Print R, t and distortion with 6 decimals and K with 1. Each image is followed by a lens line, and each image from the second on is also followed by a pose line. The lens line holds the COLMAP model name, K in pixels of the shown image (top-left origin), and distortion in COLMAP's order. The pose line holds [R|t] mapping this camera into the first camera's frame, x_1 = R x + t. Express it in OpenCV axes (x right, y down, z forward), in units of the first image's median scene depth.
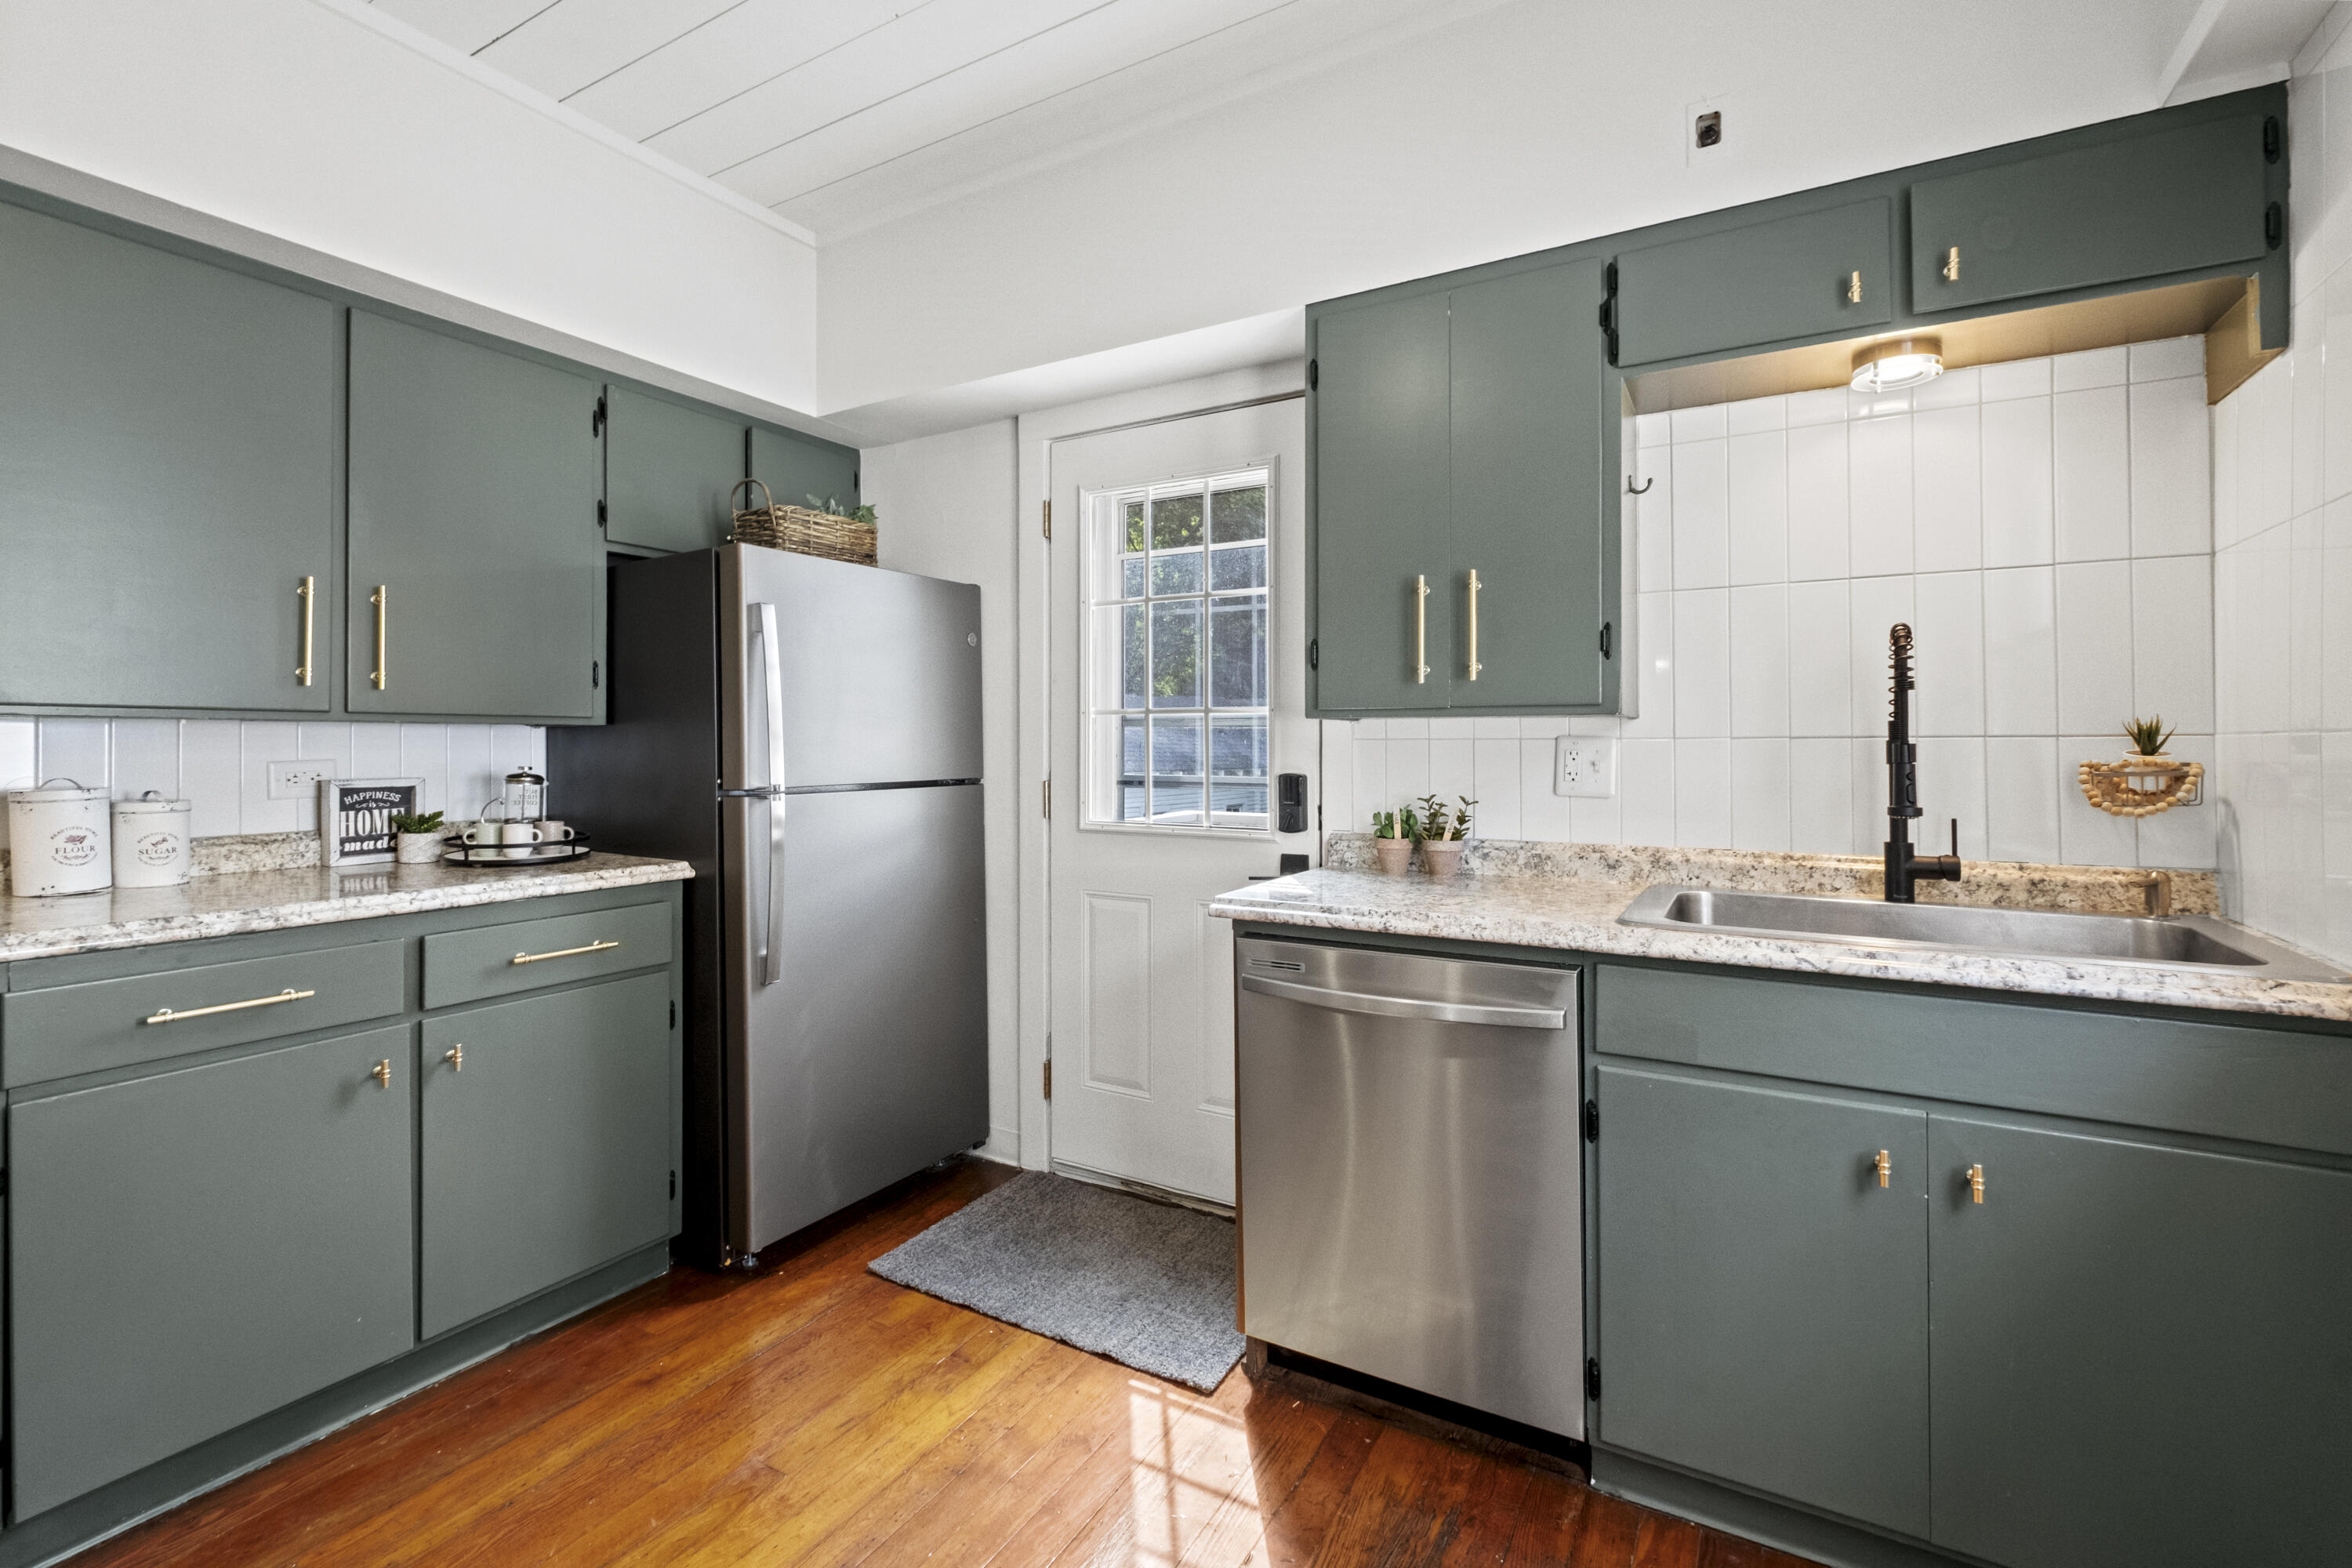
lens RADIAL K [[1046.6, 0, 1173.5], [0, 1046.6, 732.5], [0, 0, 1]] dist [0.000969, 0.000263]
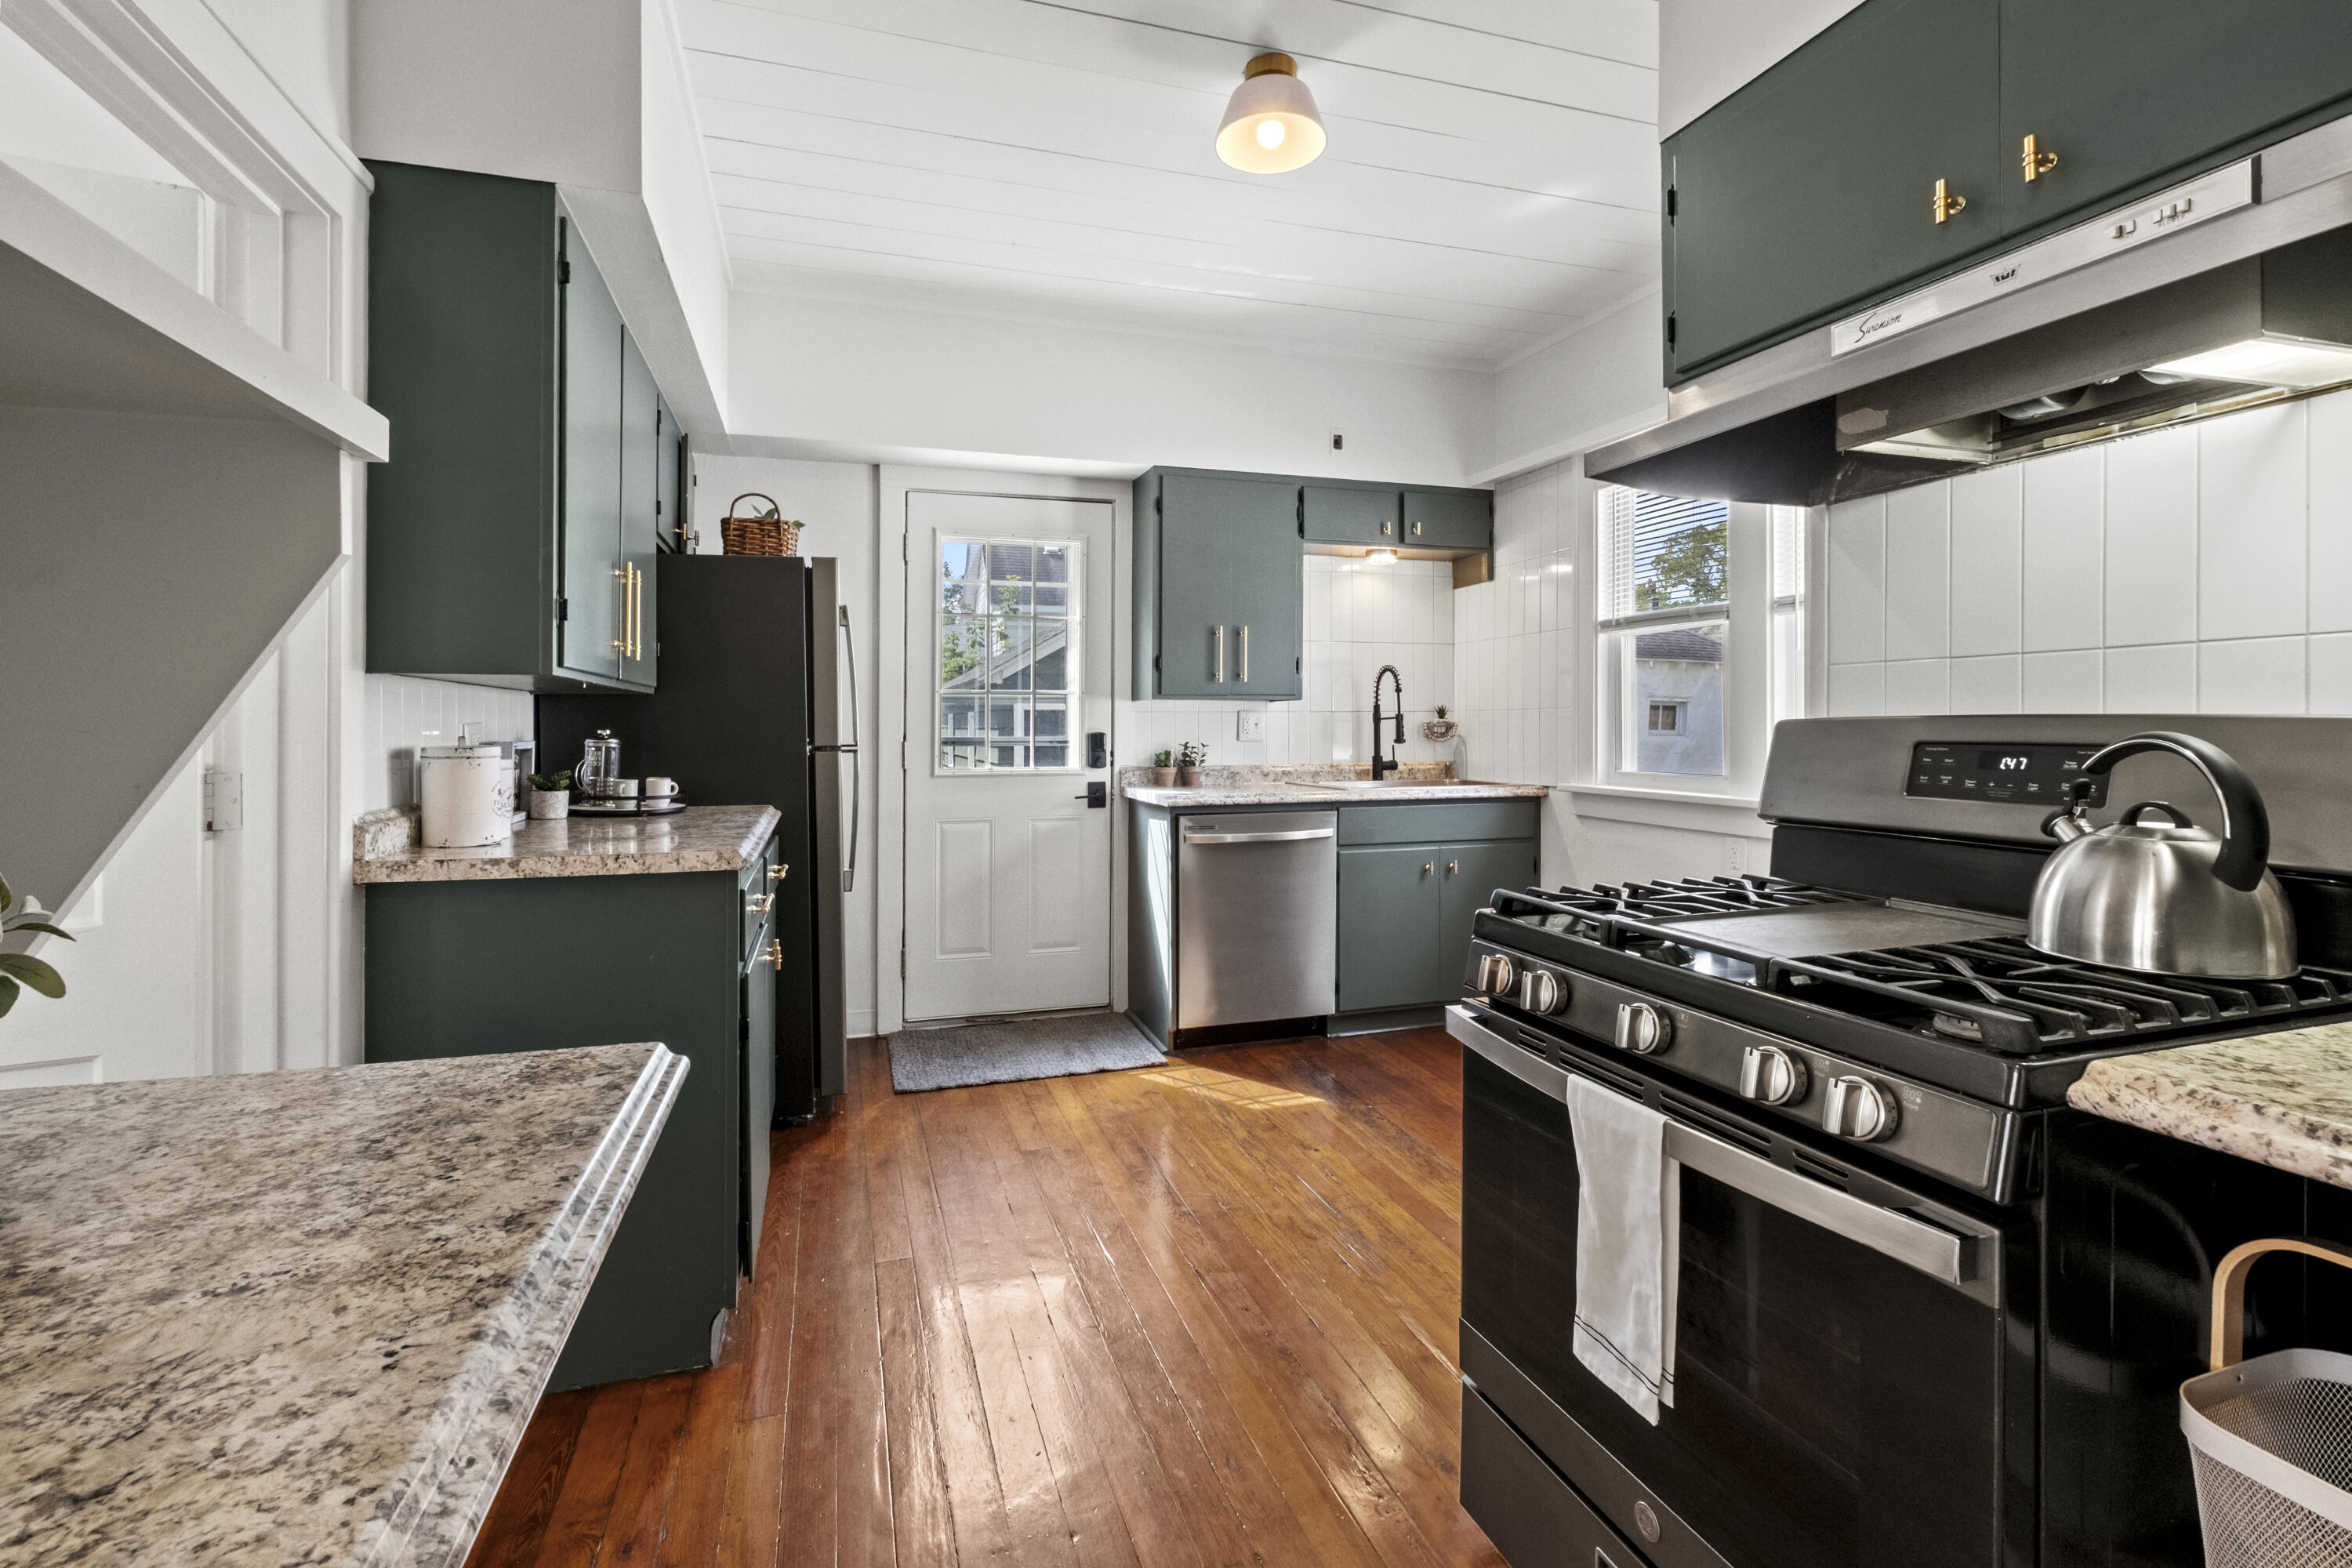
lens RADIAL K [[1045.1, 0, 1170.0], [0, 1045.1, 717.8], [0, 0, 1]] dist [-0.000400, -0.000016]
pose [[0.670176, 0.003163, 0.742195, -1.343108], [-0.006890, 0.999974, 0.001960, 0.017012], [-0.742170, -0.006427, 0.670181, -0.235382]]
